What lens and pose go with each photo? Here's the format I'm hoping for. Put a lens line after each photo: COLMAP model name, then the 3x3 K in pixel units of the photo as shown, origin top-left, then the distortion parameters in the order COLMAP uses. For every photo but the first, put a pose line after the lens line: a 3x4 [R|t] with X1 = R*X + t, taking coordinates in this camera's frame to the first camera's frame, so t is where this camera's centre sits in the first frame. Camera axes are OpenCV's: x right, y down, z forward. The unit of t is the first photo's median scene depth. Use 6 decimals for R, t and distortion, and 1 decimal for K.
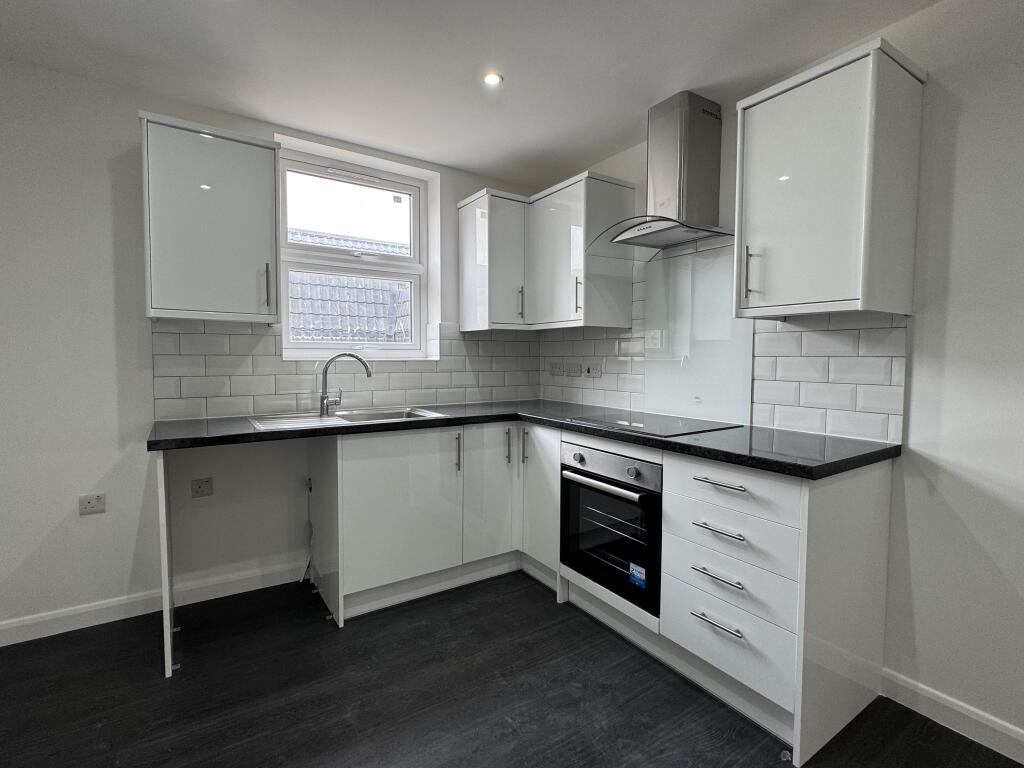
lens RADIAL K [[482.5, 0, 500.4], [0, 482.5, 380.8], [0, 0, 1]] dist [0.003999, 0.000526]
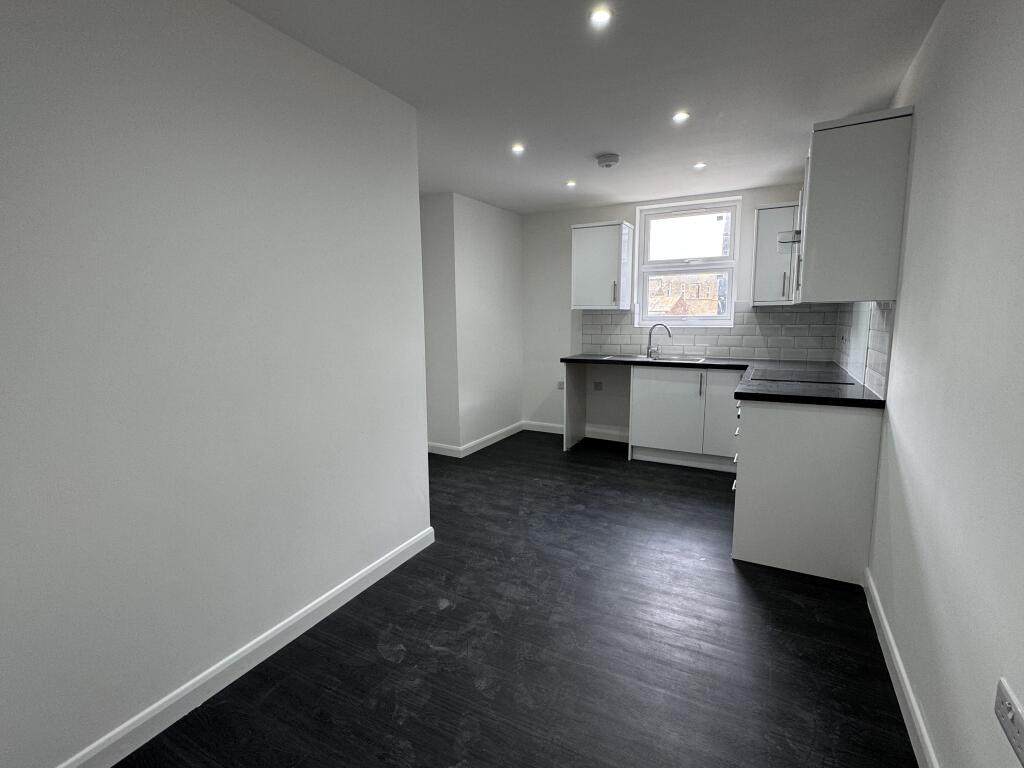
lens RADIAL K [[482.5, 0, 509.7], [0, 482.5, 382.4], [0, 0, 1]] dist [0.003999, 0.000526]
pose [[0.472881, 0.113082, -0.873840, 1.038477], [-0.034160, 0.993338, 0.110060, -0.018488], [0.880464, -0.022195, 0.473594, -0.352996]]
